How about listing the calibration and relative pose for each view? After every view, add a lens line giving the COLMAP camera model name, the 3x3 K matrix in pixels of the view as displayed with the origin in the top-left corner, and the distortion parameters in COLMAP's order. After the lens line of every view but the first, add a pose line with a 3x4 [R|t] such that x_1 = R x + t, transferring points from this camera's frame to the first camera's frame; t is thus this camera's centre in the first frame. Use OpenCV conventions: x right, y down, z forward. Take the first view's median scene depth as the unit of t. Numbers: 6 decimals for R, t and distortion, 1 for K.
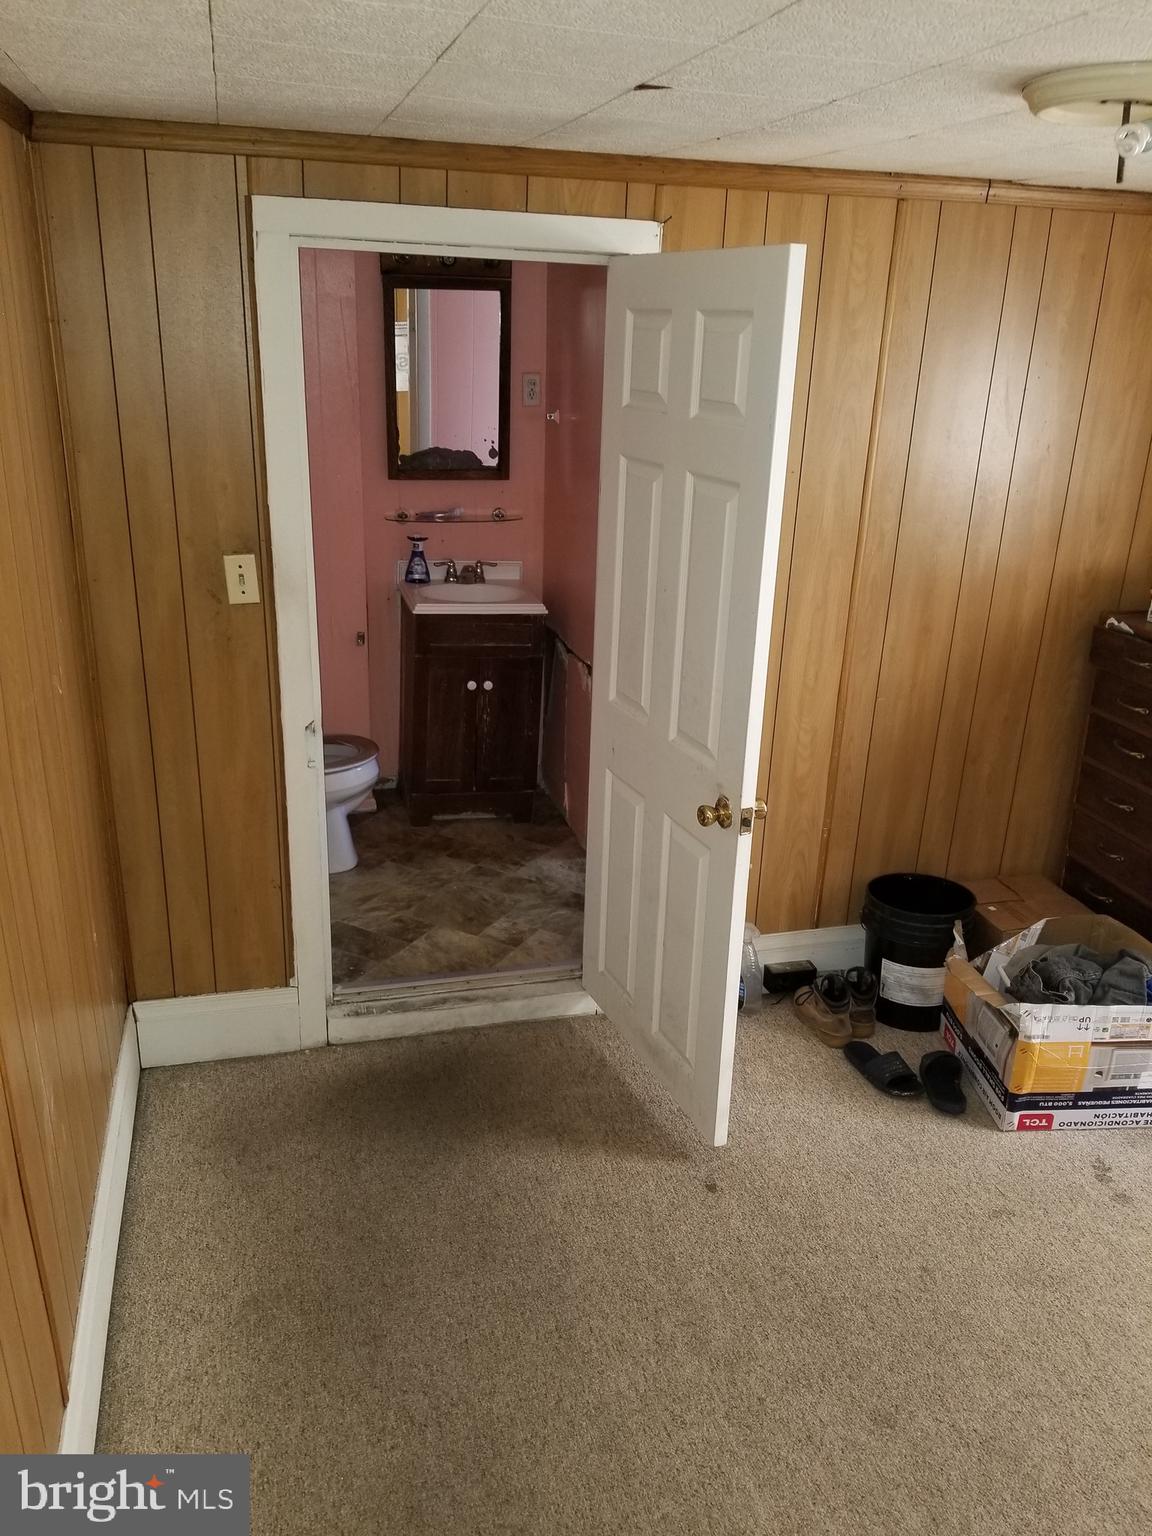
lens RADIAL K [[1176.9, 0, 573.7], [0, 1176.9, 776.3], [0, 0, 1]] dist [0.142867, -0.205820]
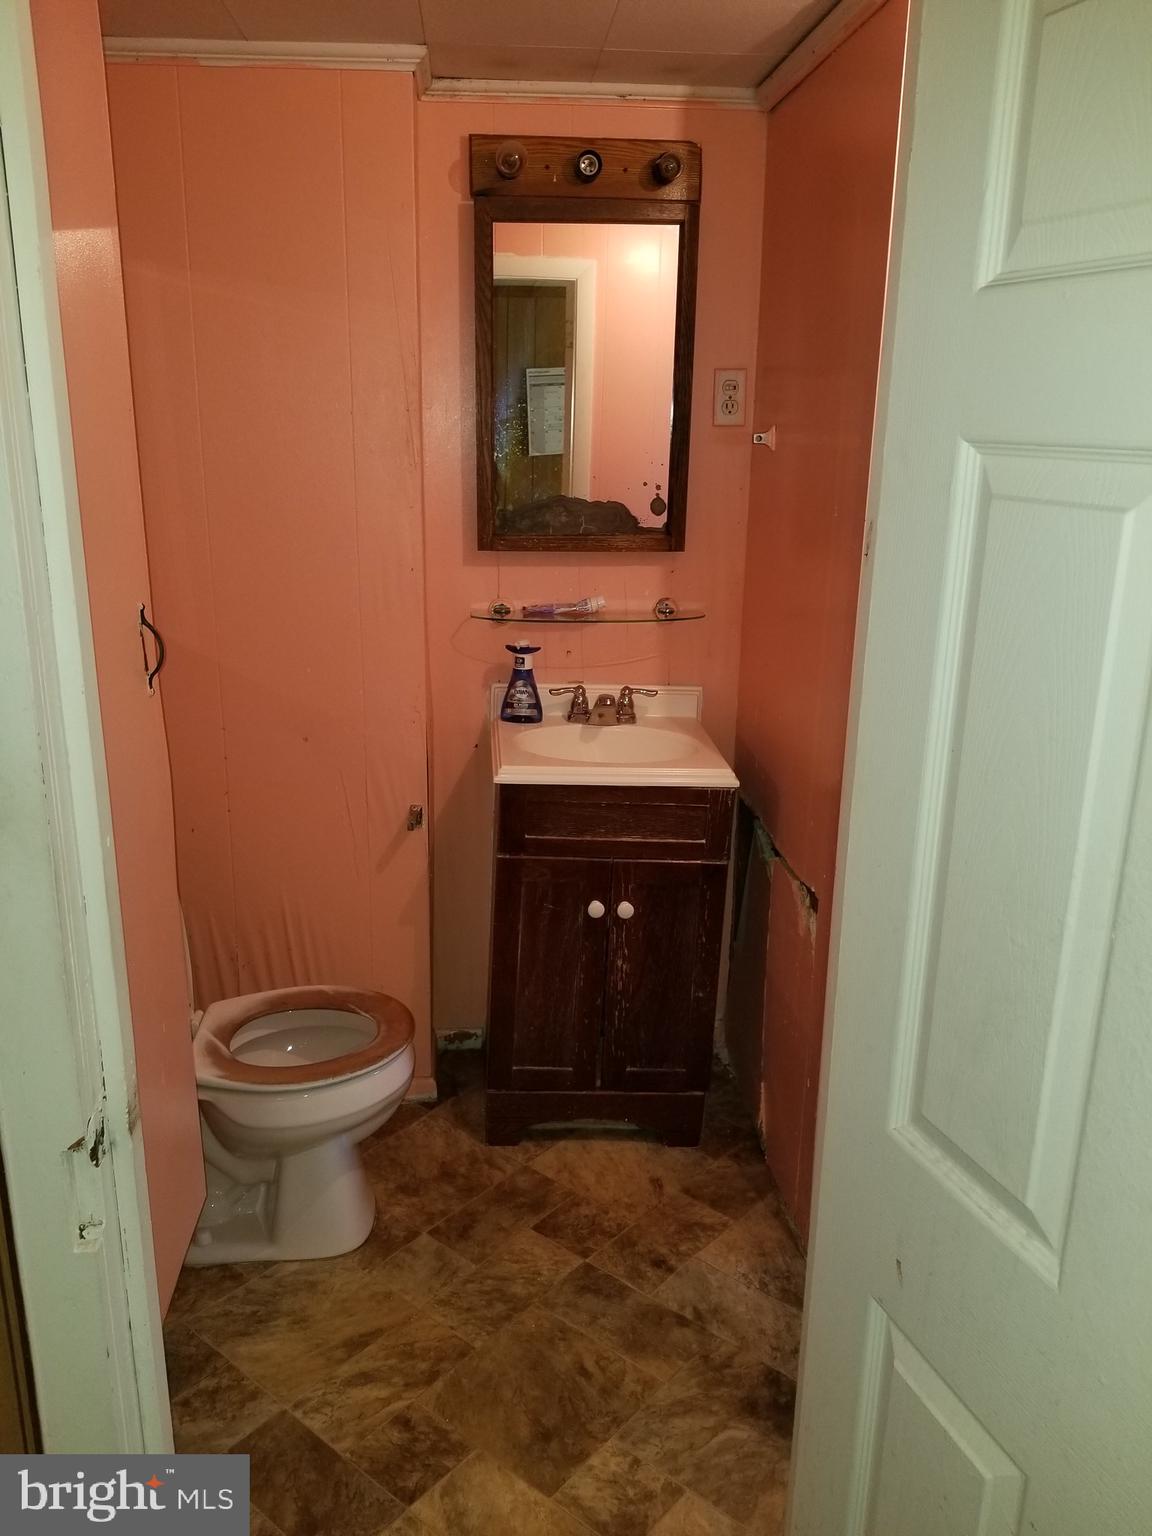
lens RADIAL K [[1176.9, 0, 573.7], [0, 1176.9, 776.3], [0, 0, 1]] dist [0.142867, -0.205820]
pose [[0.982109, 0.038033, -0.184434, 0.003808], [-0.050154, 0.996846, -0.061506, -0.103422], [0.181513, 0.069656, 0.980918, 0.437519]]
